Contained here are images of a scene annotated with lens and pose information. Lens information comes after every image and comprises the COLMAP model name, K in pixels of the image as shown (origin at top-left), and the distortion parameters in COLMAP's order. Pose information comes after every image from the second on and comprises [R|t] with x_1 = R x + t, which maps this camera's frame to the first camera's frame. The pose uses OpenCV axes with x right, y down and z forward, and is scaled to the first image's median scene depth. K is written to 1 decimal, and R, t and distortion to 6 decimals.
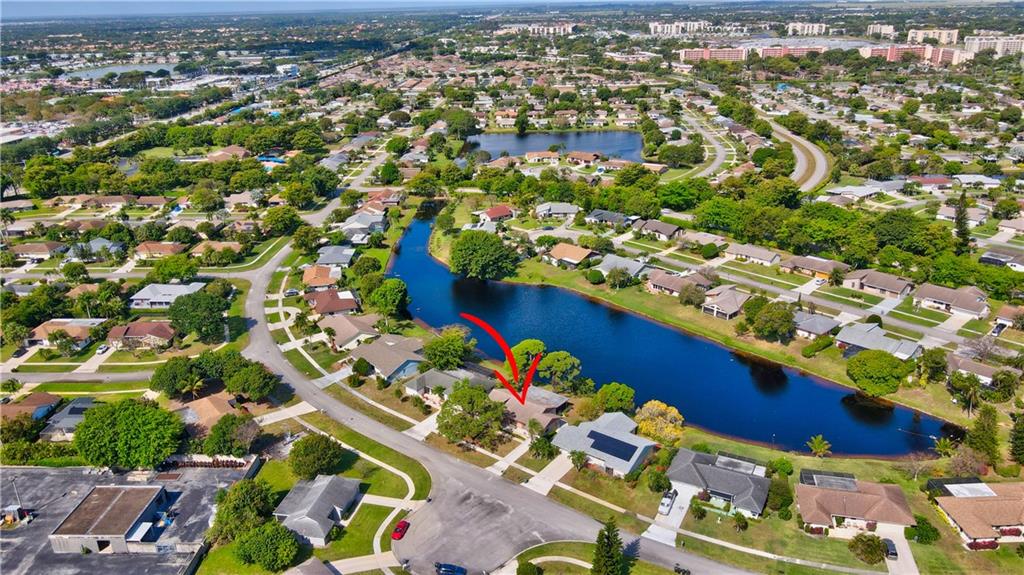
lens RADIAL K [[759.8, 0, 505.3], [0, 759.8, 288.0], [0, 0, 1]] dist [-0.009147, 0.045985]
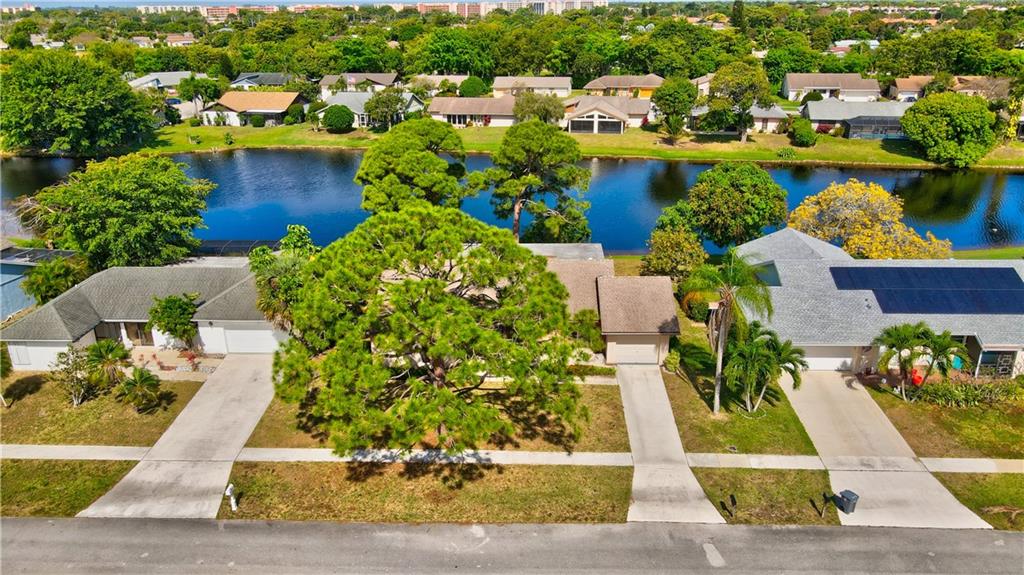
lens RADIAL K [[759.8, 0, 505.3], [0, 759.8, 288.0], [0, 0, 1]] dist [-0.009147, 0.045985]
pose [[0.811026, -0.194238, 0.551823, -0.096385], [0.202858, 0.978120, 0.046147, 0.096512], [-0.548713, 0.074515, 0.832683, 0.512054]]
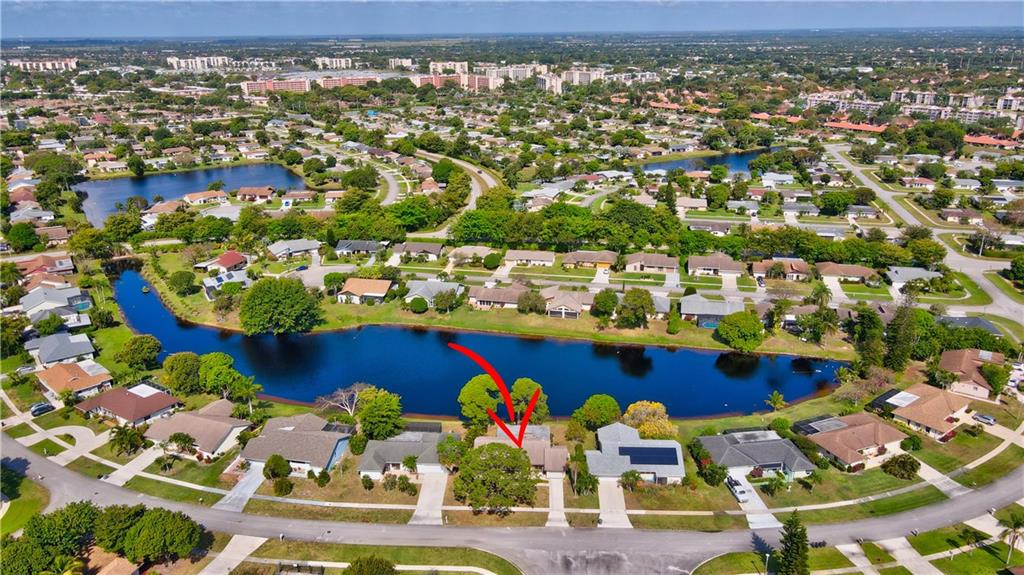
lens RADIAL K [[759.8, 0, 505.3], [0, 759.8, 288.0], [0, 0, 1]] dist [-0.009147, 0.045985]
pose [[0.814931, -0.172703, 0.553228, -0.298201], [0.197982, 0.980101, 0.014324, -0.027472], [-0.544693, 0.097856, 0.832907, 0.176435]]
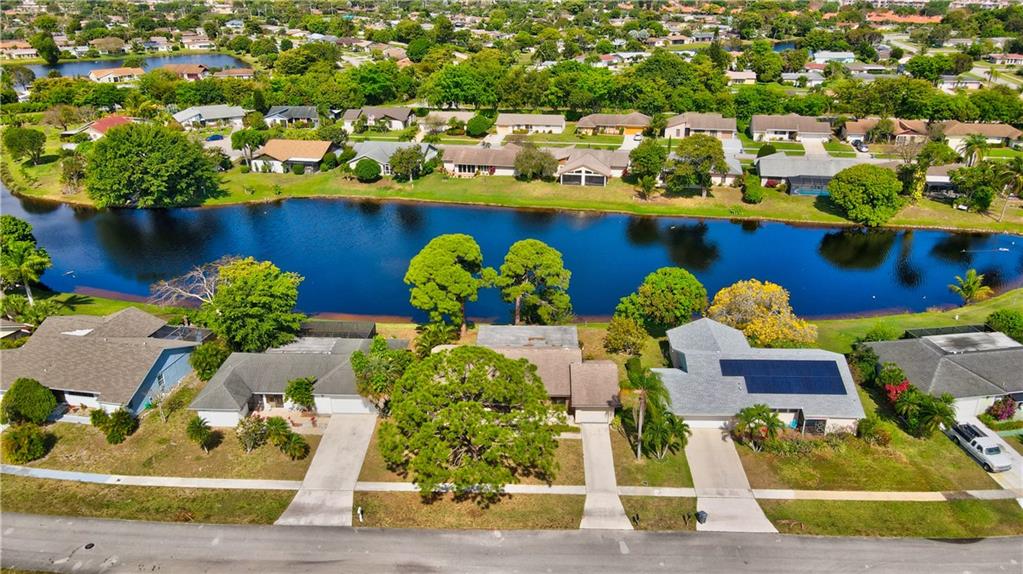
lens RADIAL K [[759.0, 0, 504.9], [0, 759.0, 287.5], [0, 0, 1]] dist [-0.009147, 0.045985]
pose [[0.811050, -0.213787, 0.544512, -0.145943], [0.201984, 0.975924, 0.082315, 0.049415], [-0.549000, 0.043221, 0.834704, 0.425944]]
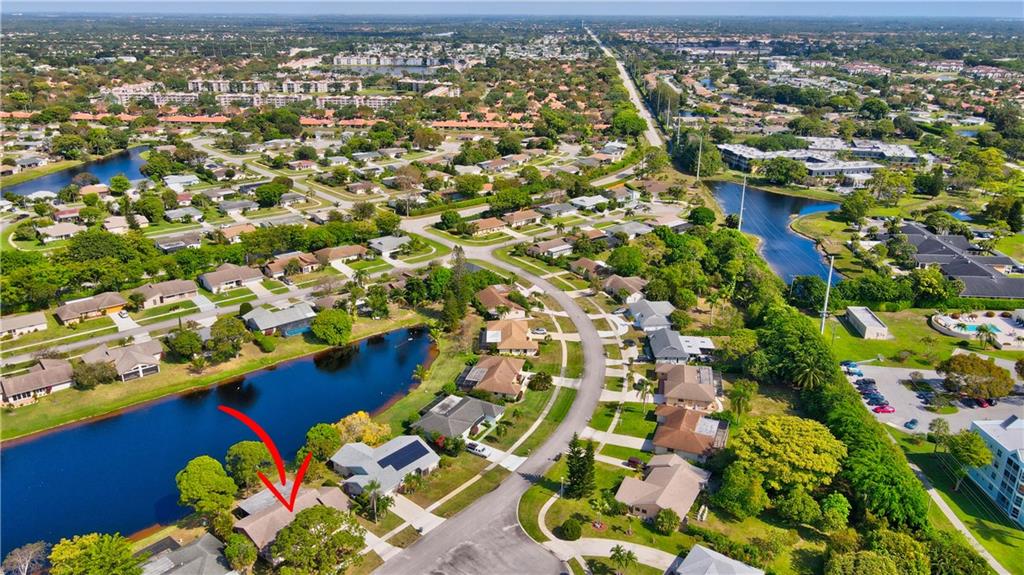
lens RADIAL K [[759.8, 0, 505.3], [0, 759.8, 288.0], [0, 0, 1]] dist [-0.009147, 0.045985]
pose [[0.037299, -0.320411, 0.946544, -0.440160], [0.352349, 0.890587, 0.287585, -0.138459], [-0.935125, 0.322787, 0.146115, 0.399463]]
